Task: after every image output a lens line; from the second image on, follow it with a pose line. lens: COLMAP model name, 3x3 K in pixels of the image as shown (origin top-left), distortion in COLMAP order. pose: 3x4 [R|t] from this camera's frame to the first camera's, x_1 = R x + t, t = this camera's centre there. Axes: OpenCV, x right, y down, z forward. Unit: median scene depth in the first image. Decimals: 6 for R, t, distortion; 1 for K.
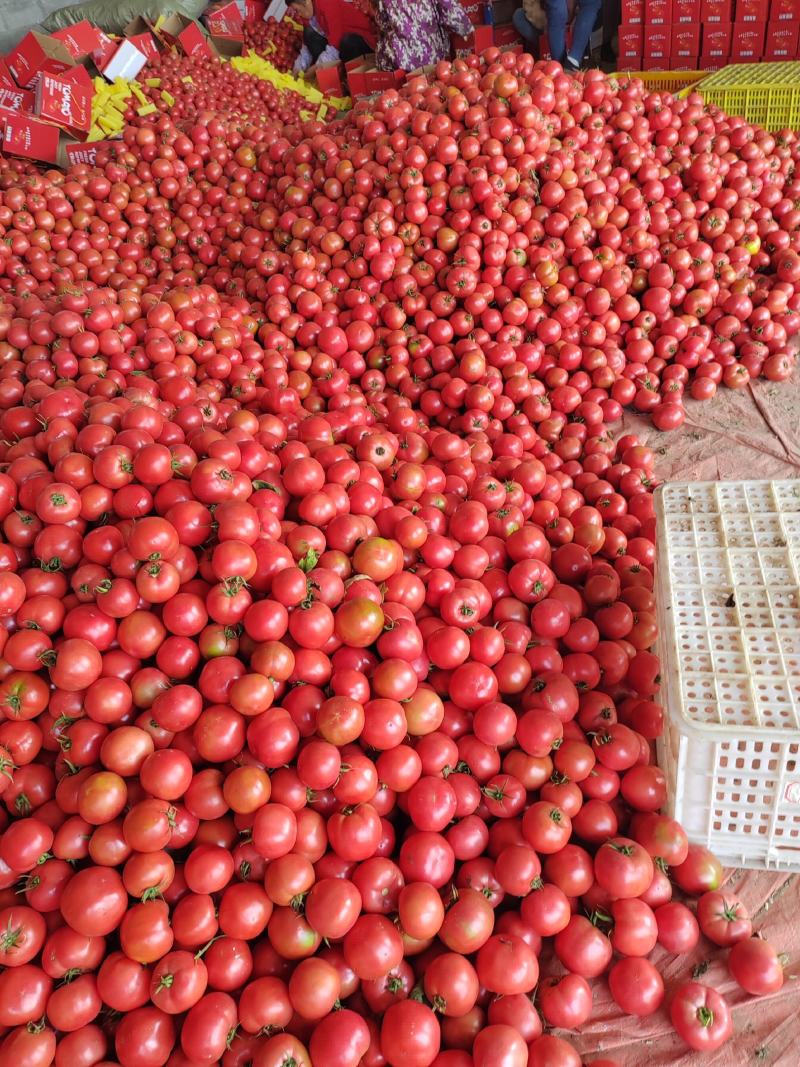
lens RADIAL K [[812.5, 0, 403.0], [0, 812.5, 528.9], [0, 0, 1]] dist [0.023077, 0.008578]
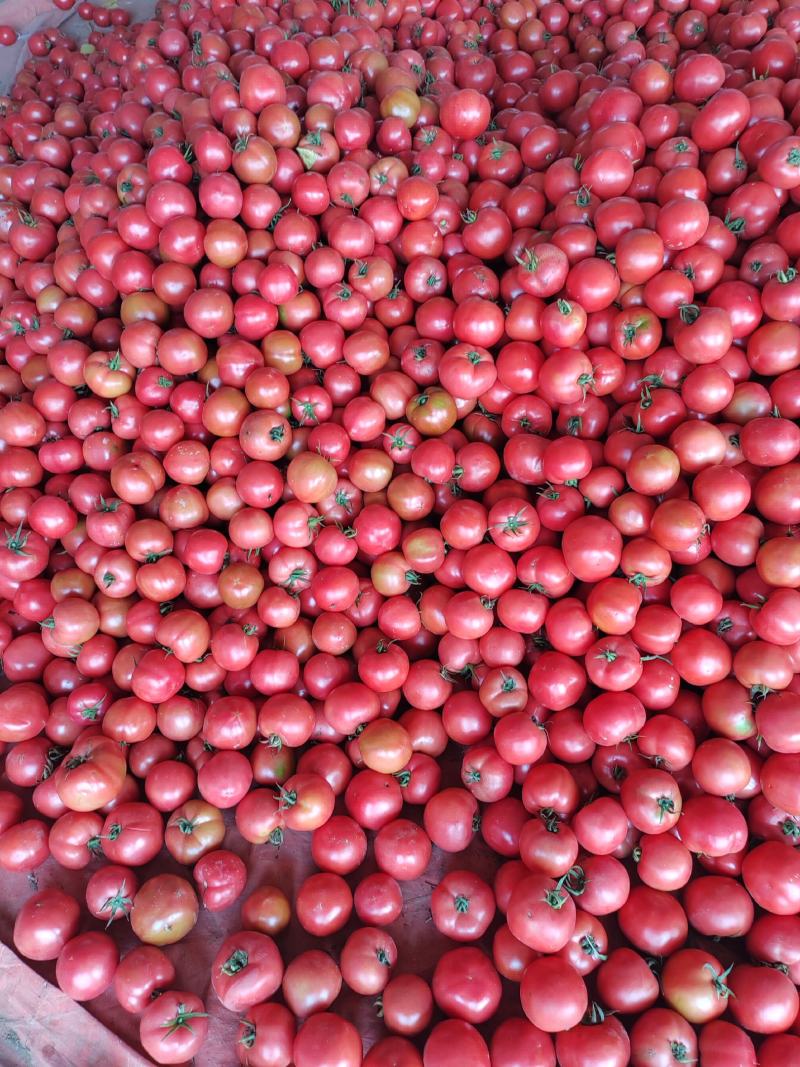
lens RADIAL K [[812.5, 0, 403.3], [0, 812.5, 530.1], [0, 0, 1]] dist [0.023077, 0.008578]
pose [[0.709002, 0.632895, -0.311064, -0.187299], [-0.521920, 0.767561, 0.372088, 0.144476], [0.474253, -0.101461, 0.874523, 0.024093]]
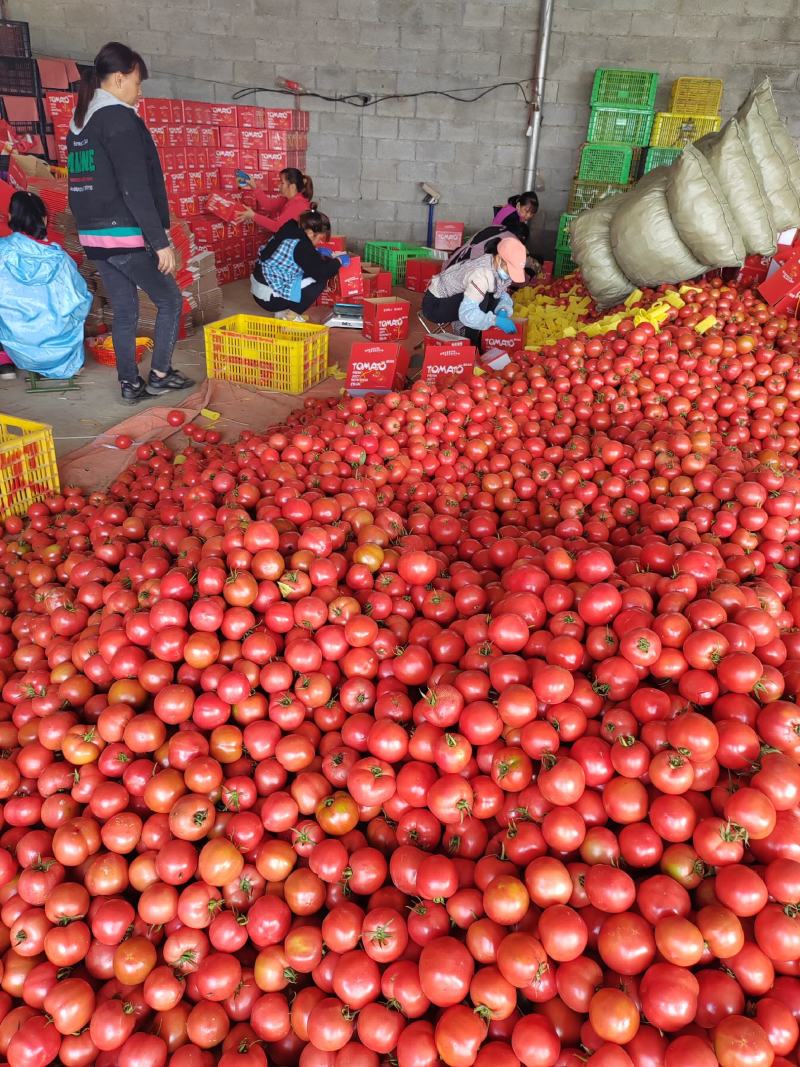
lens RADIAL K [[812.5, 0, 405.2], [0, 812.5, 525.9], [0, 0, 1]] dist [0.023077, 0.008578]
pose [[0.607719, 0.520494, -0.599803, -0.048996], [-0.601450, 0.794858, 0.080370, -0.053352], [0.518591, 0.311909, 0.796101, -0.057069]]
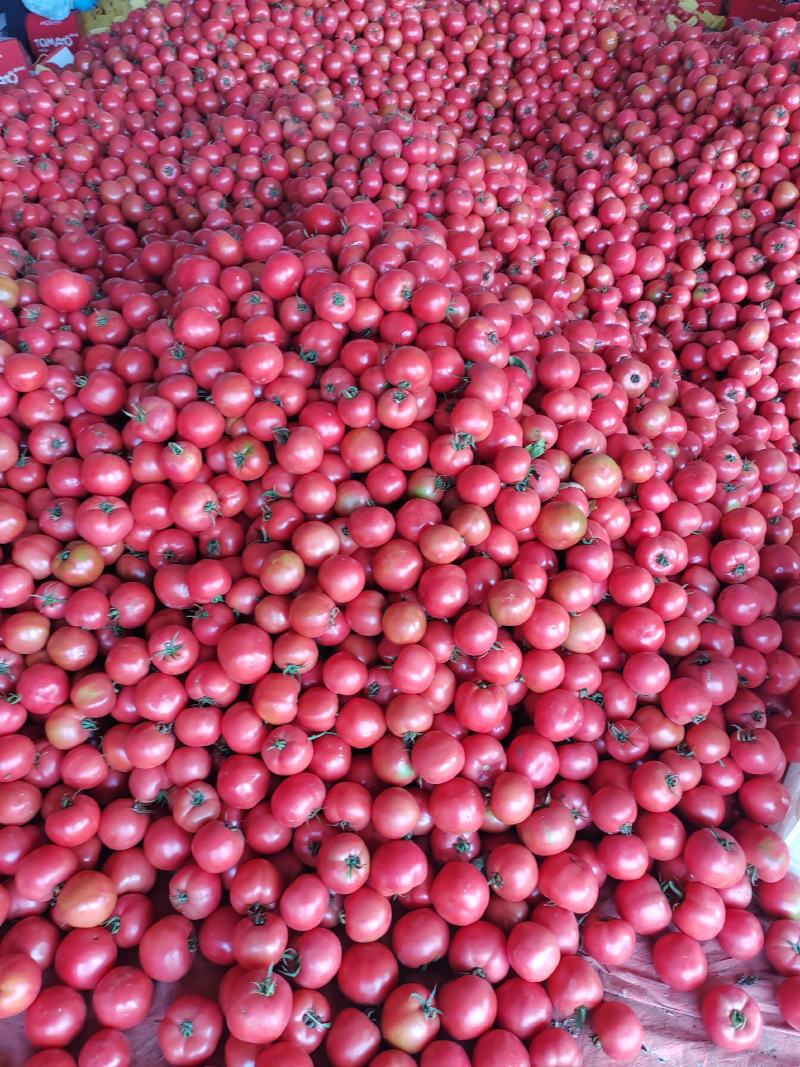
lens RADIAL K [[812.5, 0, 402.0], [0, 812.5, 532.5], [0, 0, 1]] dist [0.023077, 0.008578]
pose [[0.900031, 0.409605, -0.148888, -0.069232], [-0.392120, 0.910164, 0.133576, 0.059791], [0.190226, -0.061840, 0.979791, -0.015494]]
